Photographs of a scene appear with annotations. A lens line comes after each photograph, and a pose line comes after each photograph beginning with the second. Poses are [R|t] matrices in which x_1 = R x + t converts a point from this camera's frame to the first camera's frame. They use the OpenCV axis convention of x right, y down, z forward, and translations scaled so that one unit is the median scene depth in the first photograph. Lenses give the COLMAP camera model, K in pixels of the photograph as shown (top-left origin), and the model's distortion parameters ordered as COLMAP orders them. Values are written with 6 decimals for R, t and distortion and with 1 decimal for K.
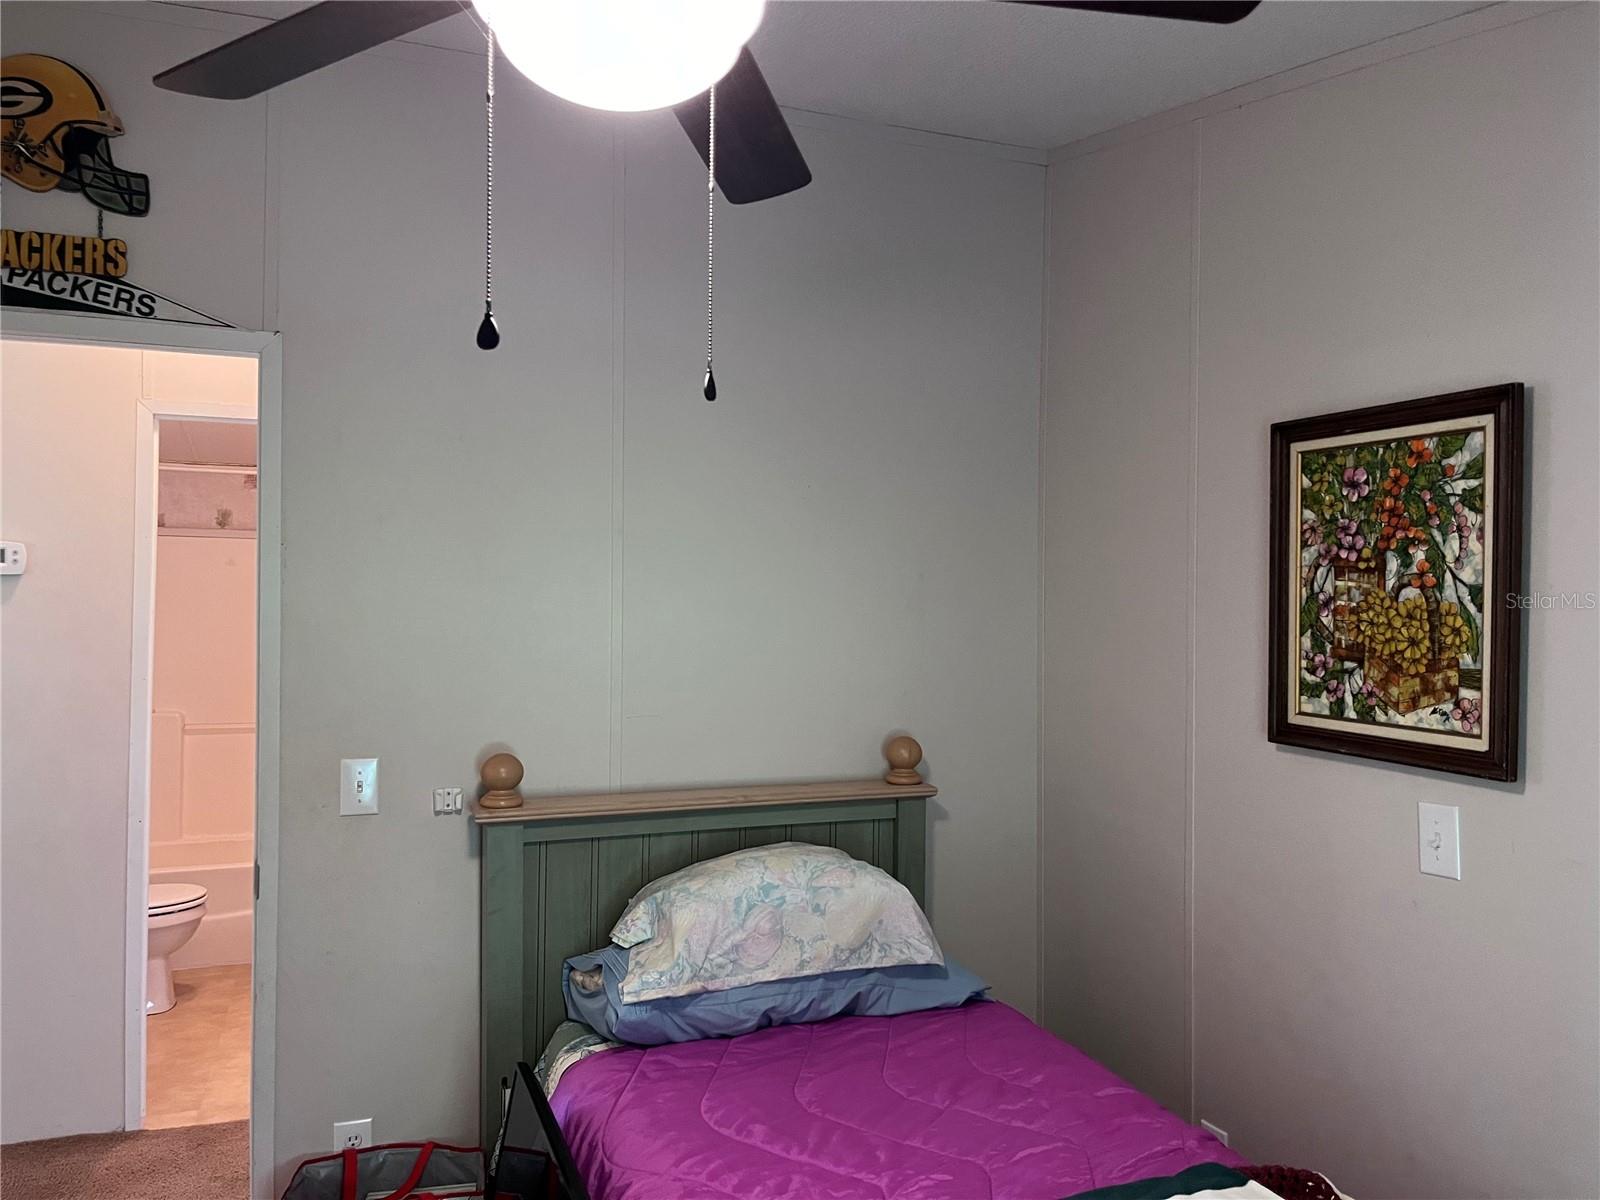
lens RADIAL K [[1209.3, 0, 810.9], [0, 1209.3, 600.7], [0, 0, 1]] dist [0.068916, -0.103274]
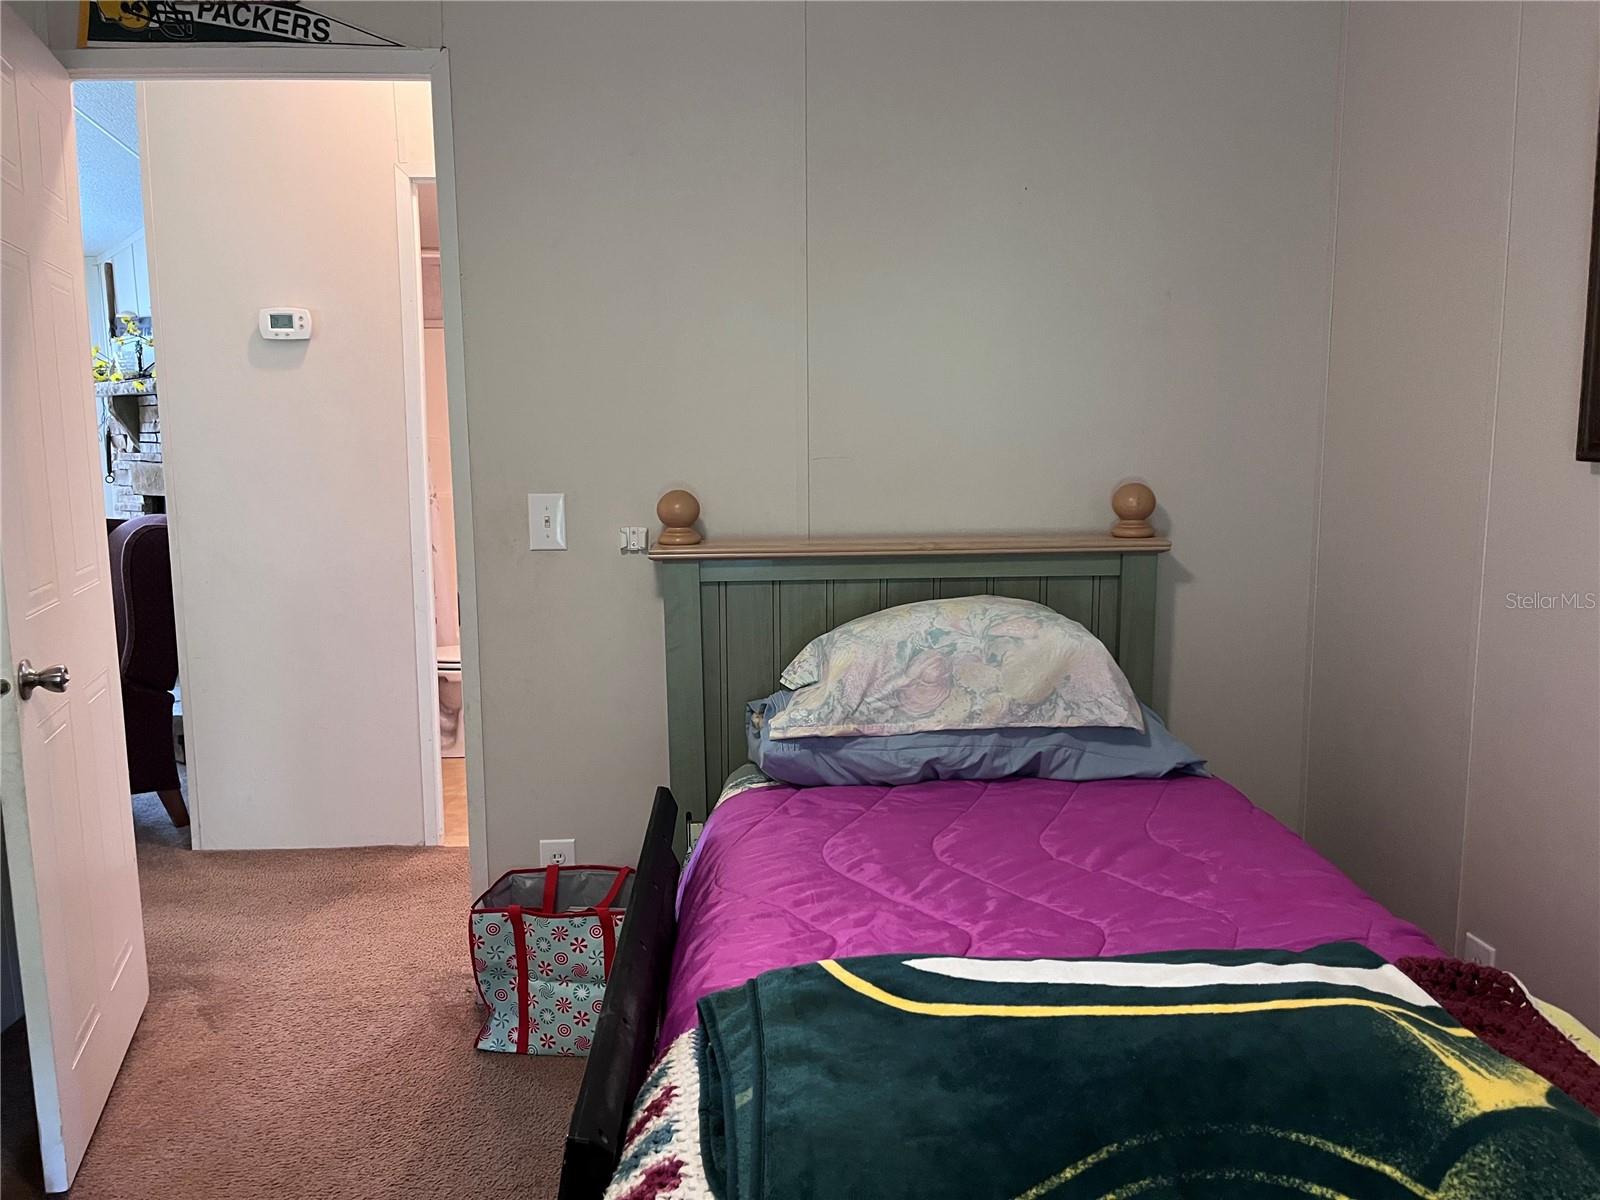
lens RADIAL K [[1209.3, 0, 810.9], [0, 1209.3, 600.7], [0, 0, 1]] dist [0.068916, -0.103274]
pose [[0.949997, 0.028074, -0.310995, 0.157749], [0.016457, 0.990065, 0.139646, 0.085886], [0.311826, -0.137781, 0.940096, 0.125475]]
